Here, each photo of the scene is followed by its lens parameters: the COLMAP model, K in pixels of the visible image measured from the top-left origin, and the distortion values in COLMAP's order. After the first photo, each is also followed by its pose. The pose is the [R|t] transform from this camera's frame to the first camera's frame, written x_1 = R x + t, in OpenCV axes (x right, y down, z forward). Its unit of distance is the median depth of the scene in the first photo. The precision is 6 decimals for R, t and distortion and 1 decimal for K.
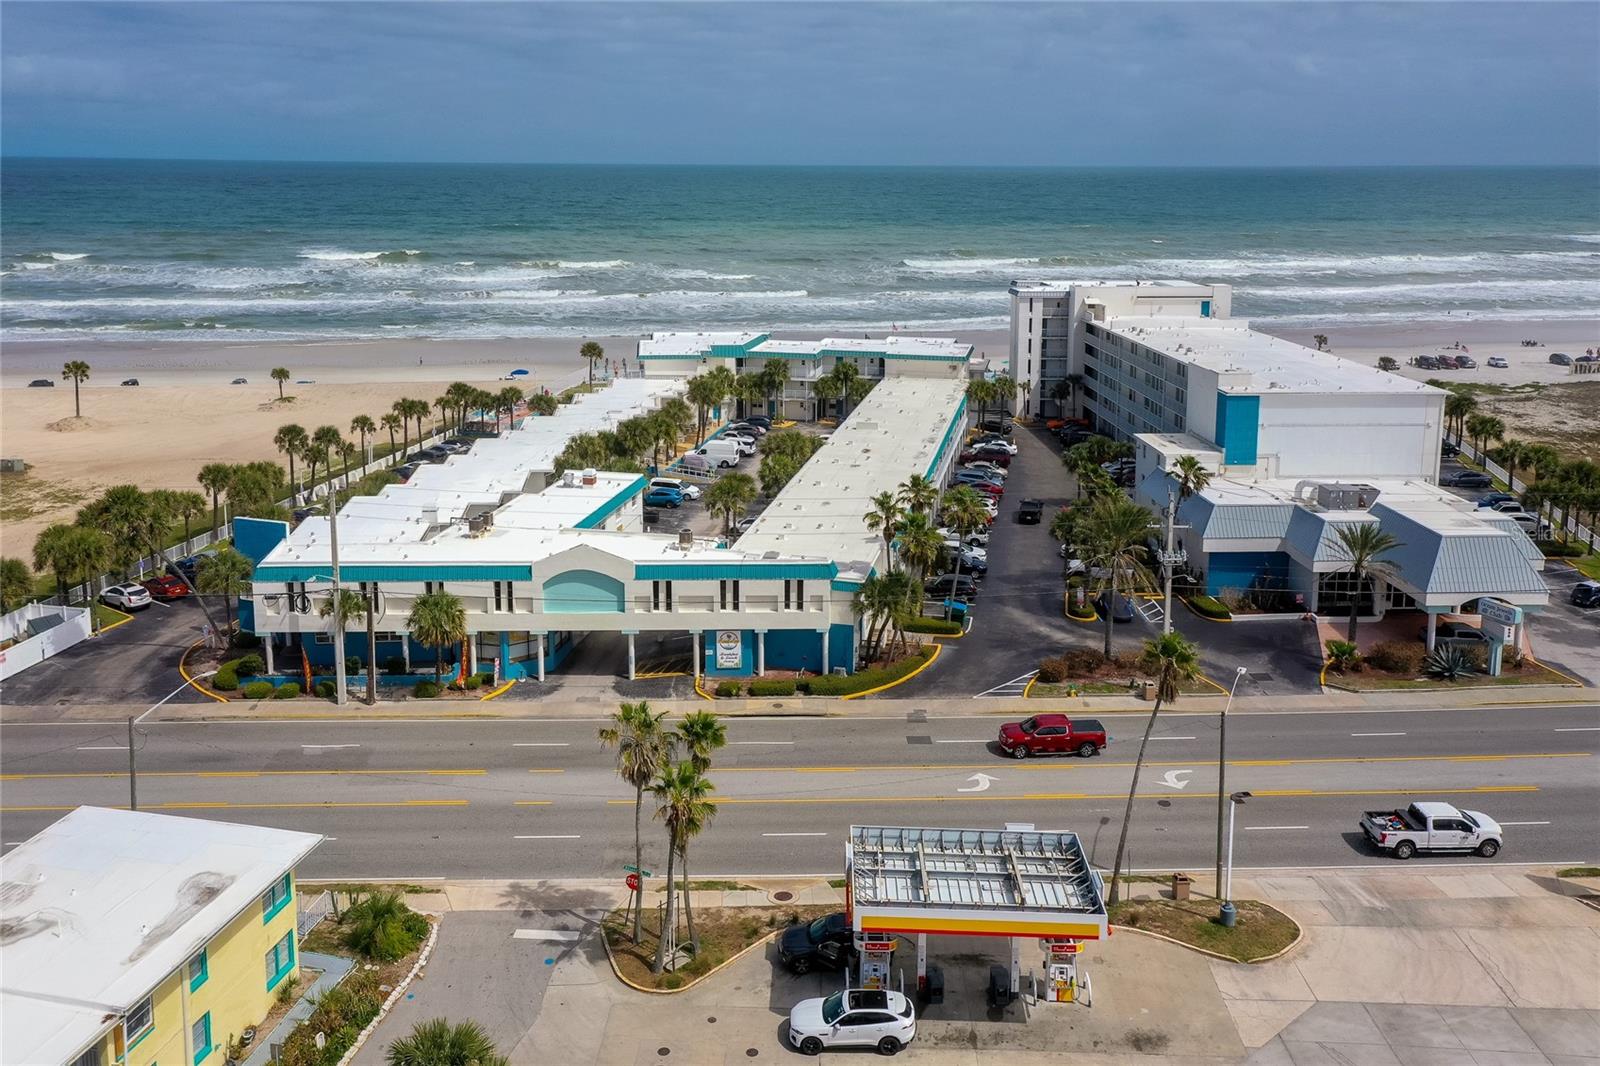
lens RADIAL K [[1293.7, 0, 827.8], [0, 1293.7, 524.7], [0, 0, 1]] dist [0.032733, -0.003645]
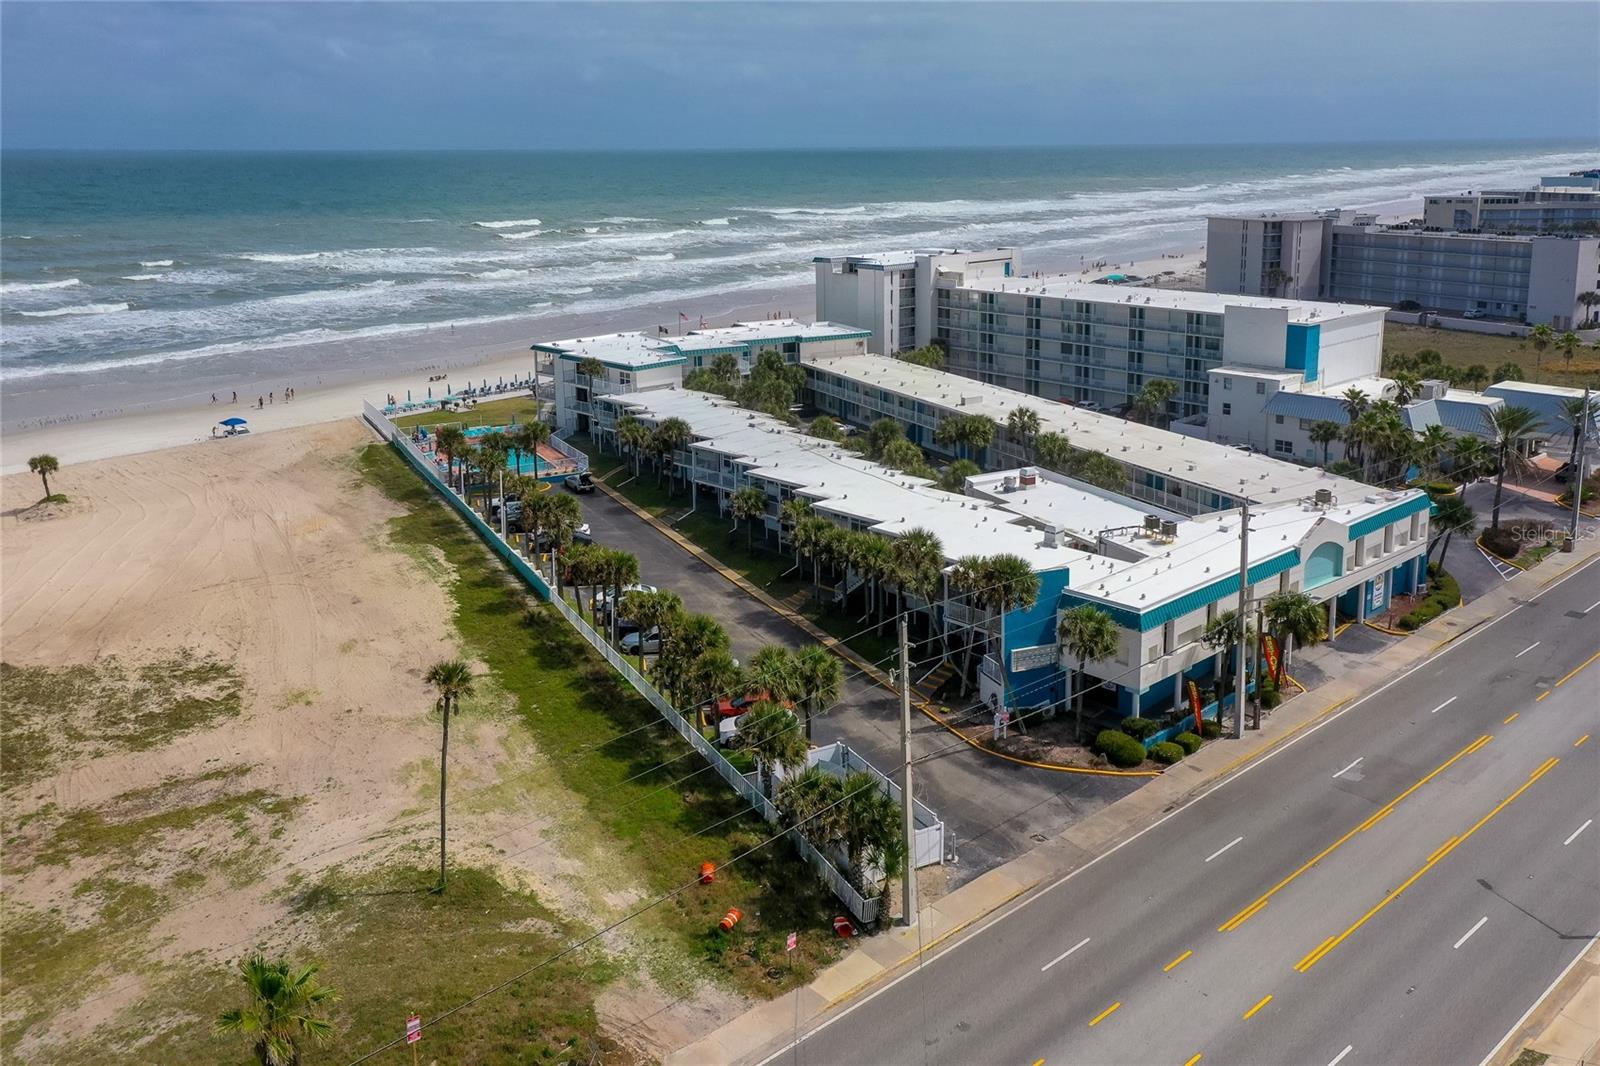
lens RADIAL K [[1293.7, 0, 827.8], [0, 1293.7, 524.7], [0, 0, 1]] dist [0.032733, -0.003645]
pose [[0.759383, -0.191962, 0.621682, -0.567534], [0.185646, 0.979693, 0.075741, -0.064070], [-0.623597, 0.057896, 0.779599, 0.238285]]
